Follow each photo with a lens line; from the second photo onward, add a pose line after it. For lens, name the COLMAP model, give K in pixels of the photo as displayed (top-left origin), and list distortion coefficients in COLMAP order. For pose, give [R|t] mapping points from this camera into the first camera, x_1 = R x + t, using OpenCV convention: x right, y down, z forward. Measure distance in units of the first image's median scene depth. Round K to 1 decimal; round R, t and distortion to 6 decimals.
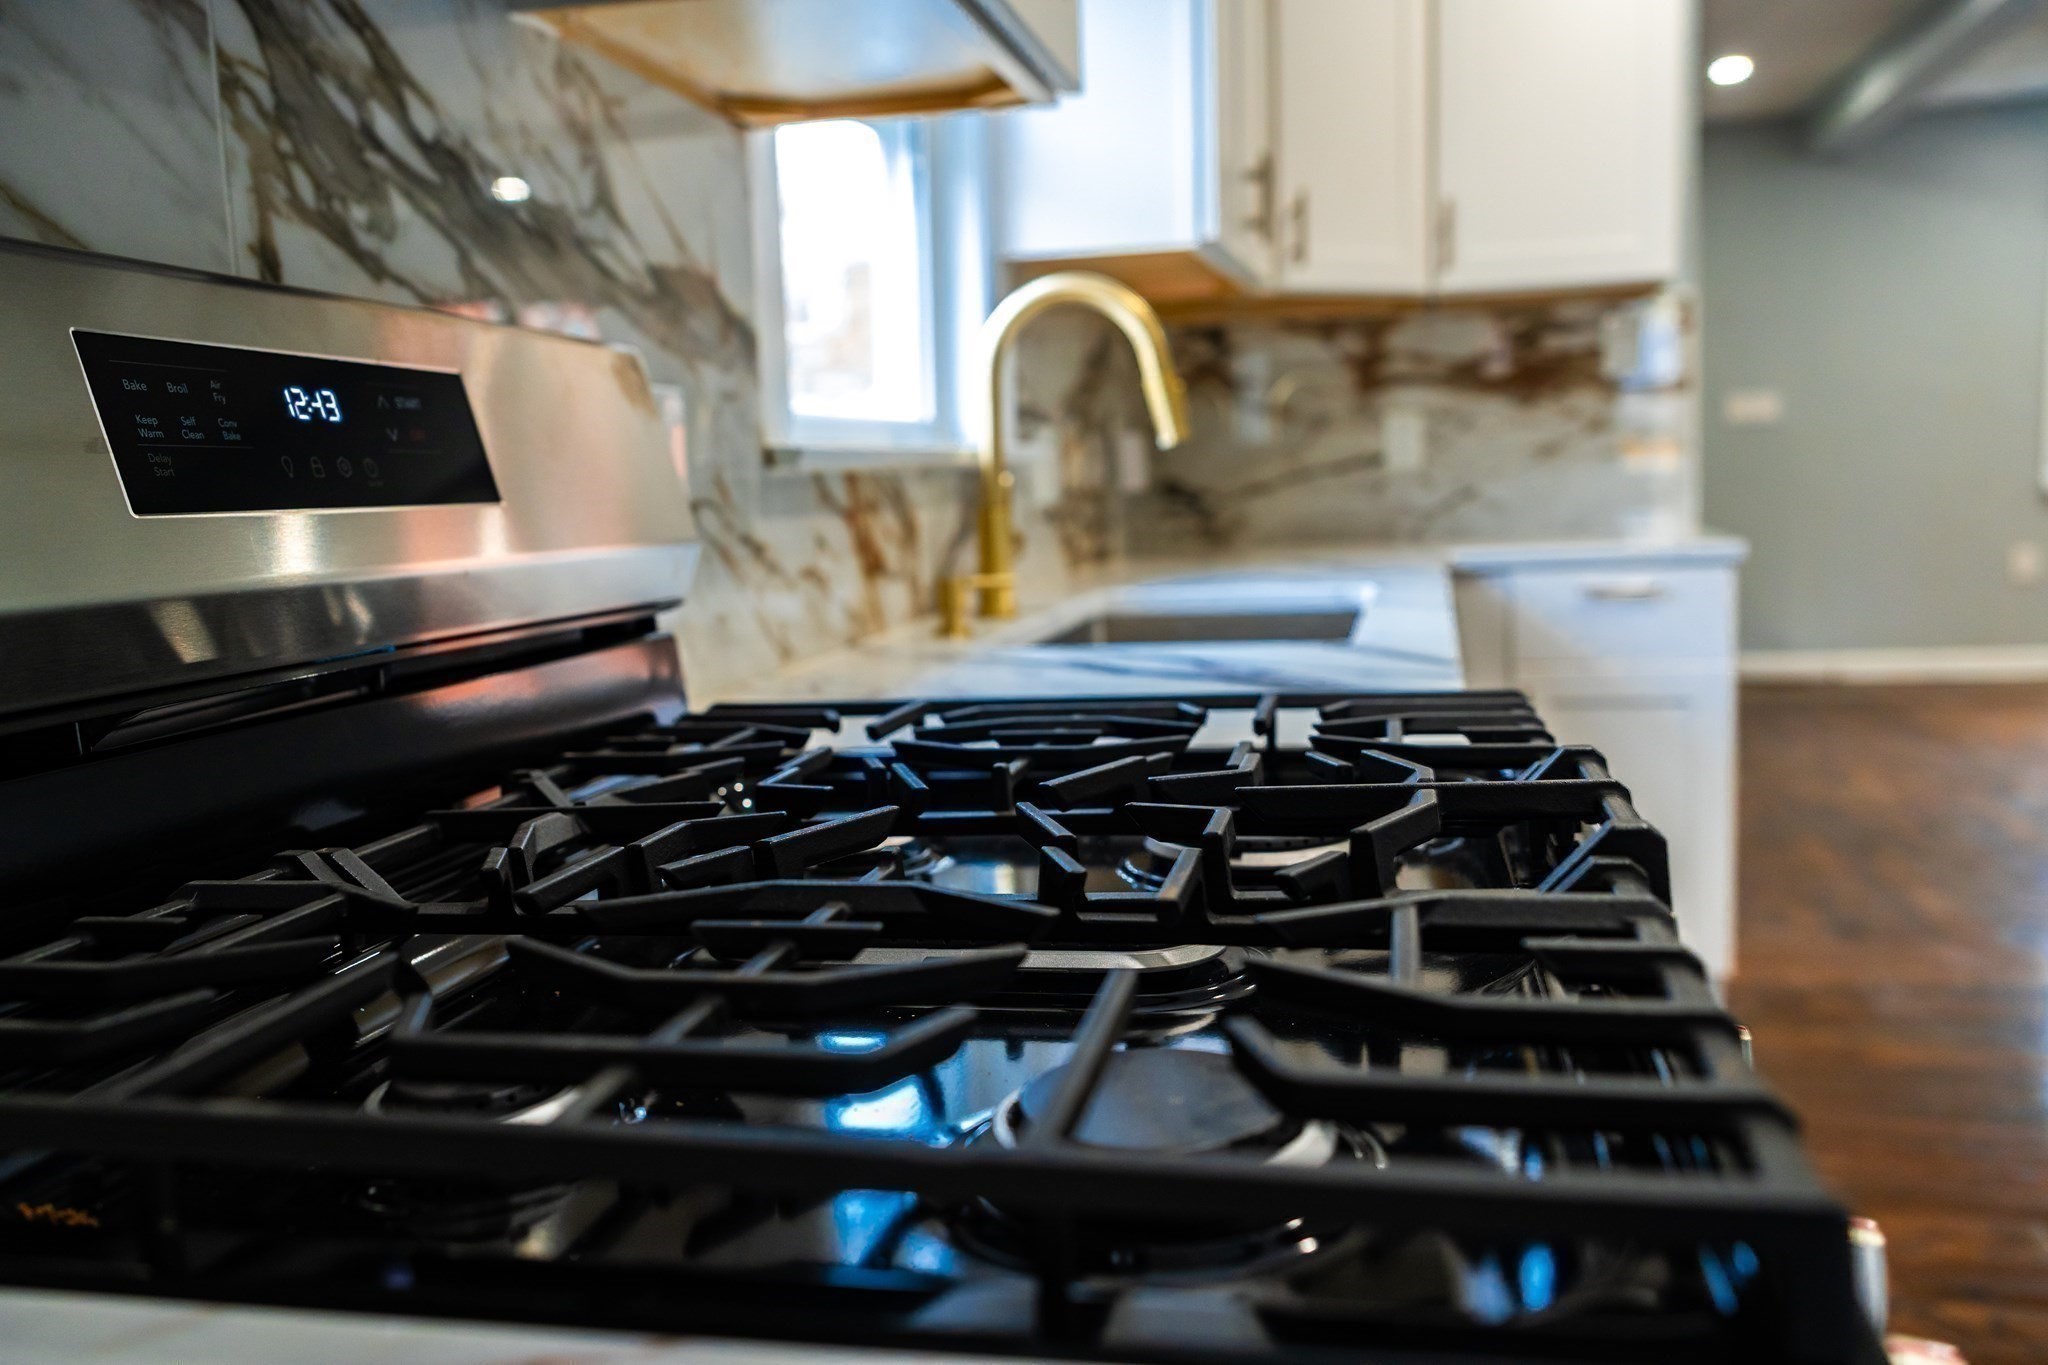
lens RADIAL K [[2067.6, 0, 807.2], [0, 2067.6, 679.4], [0, 0, 1]] dist [0.124324, -0.341012]
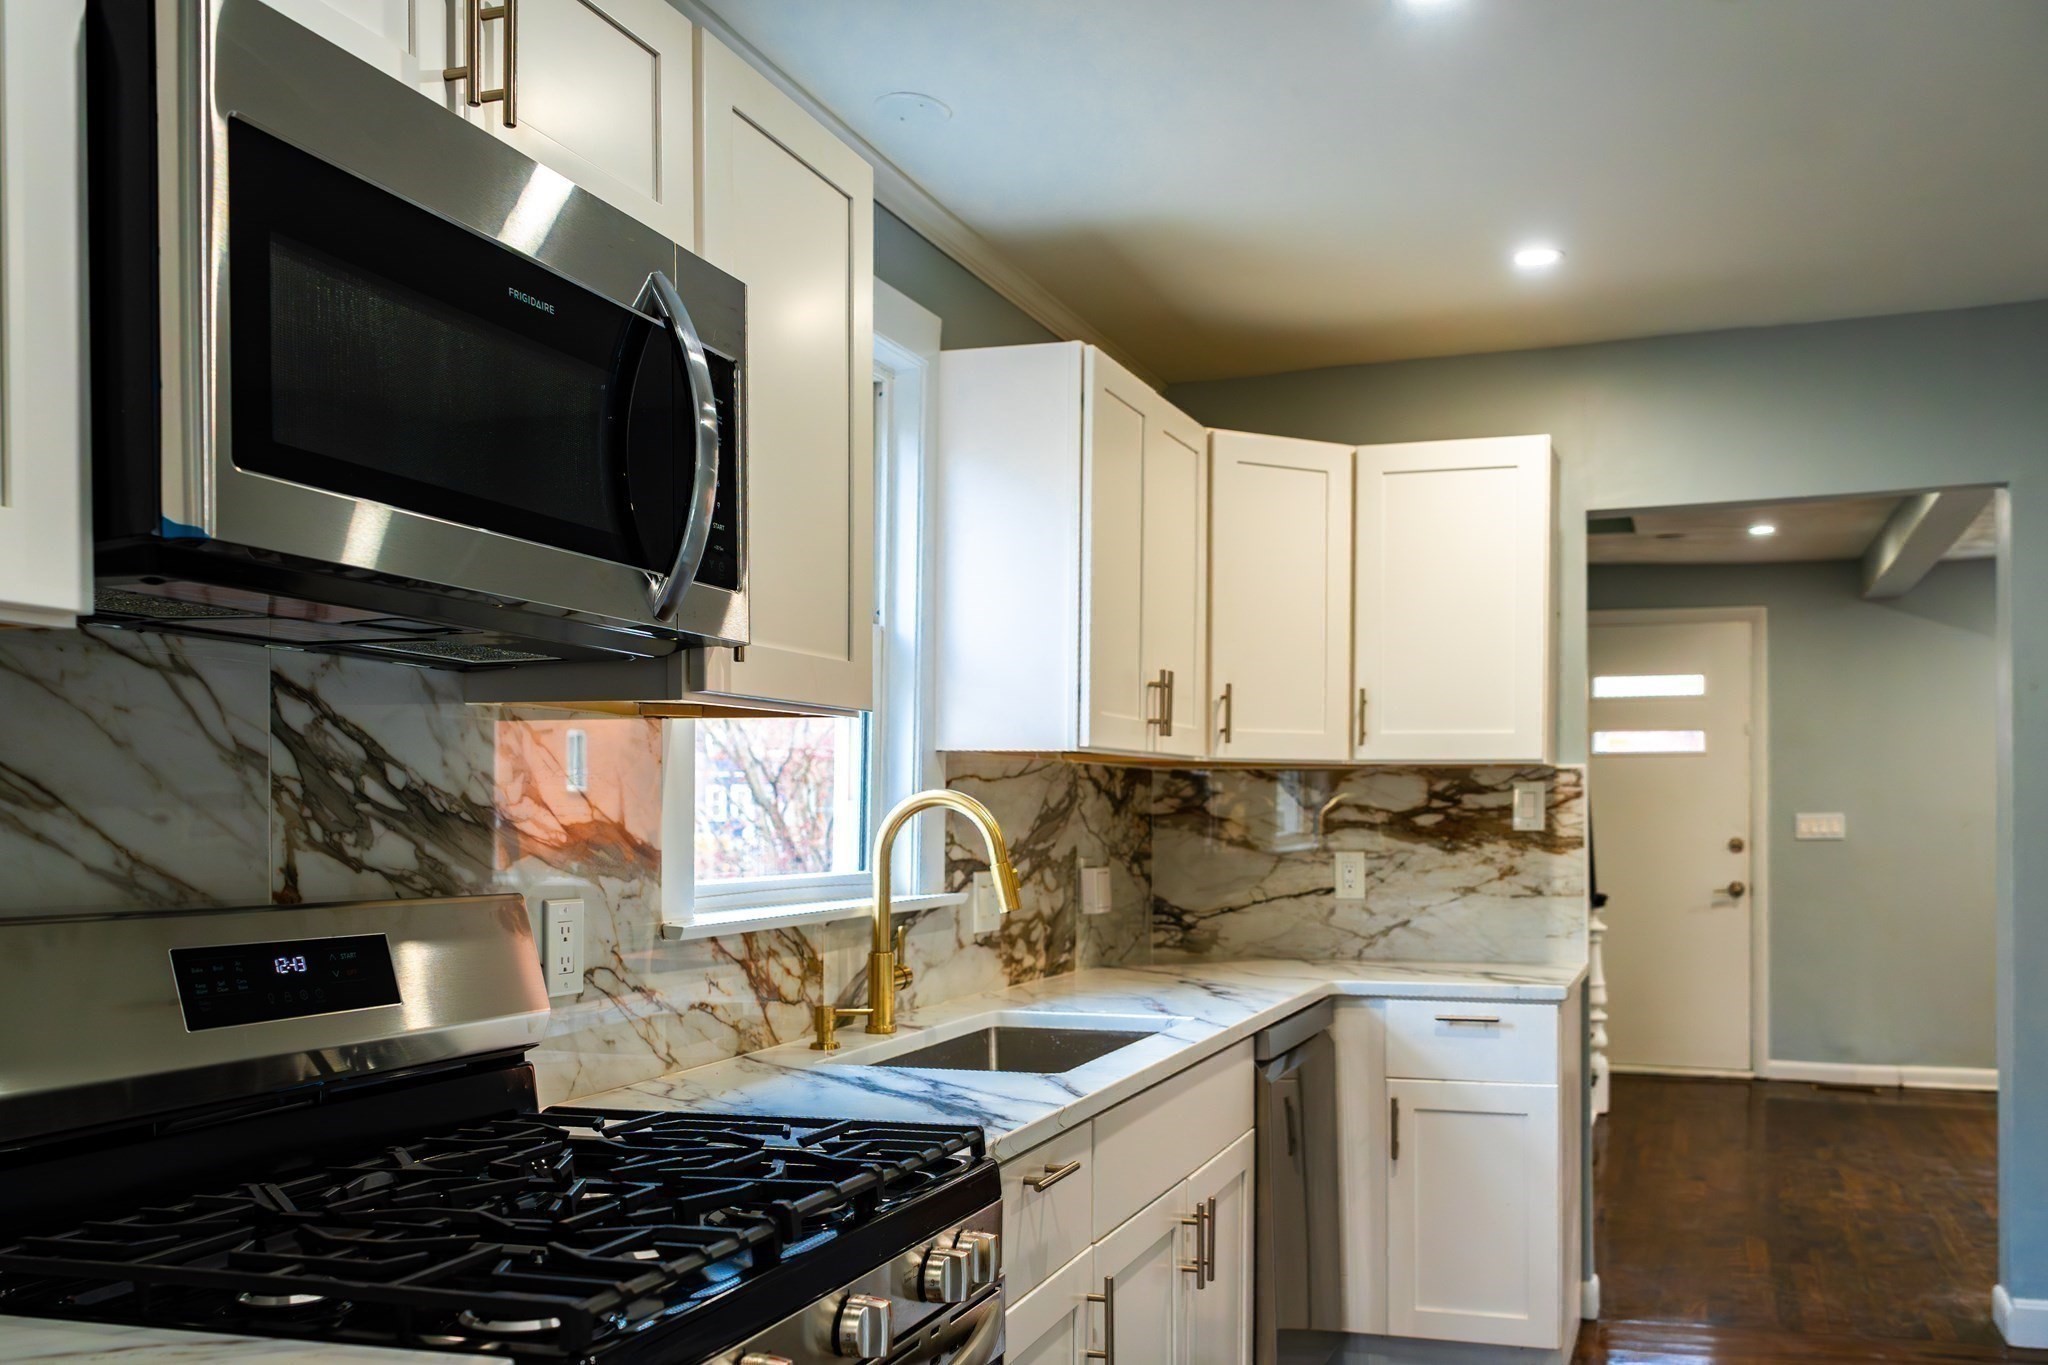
lens RADIAL K [[2186.0, 0, 1024.0], [0, 2186.0, 682.5], [0, 0, 1]] dist [-0.013251, -0.024488]
pose [[0.998887, 0.045494, -0.012416, 0.395736], [-0.046857, 0.987183, -0.152561, -0.087563], [0.005316, 0.152973, 0.988216, -0.926975]]
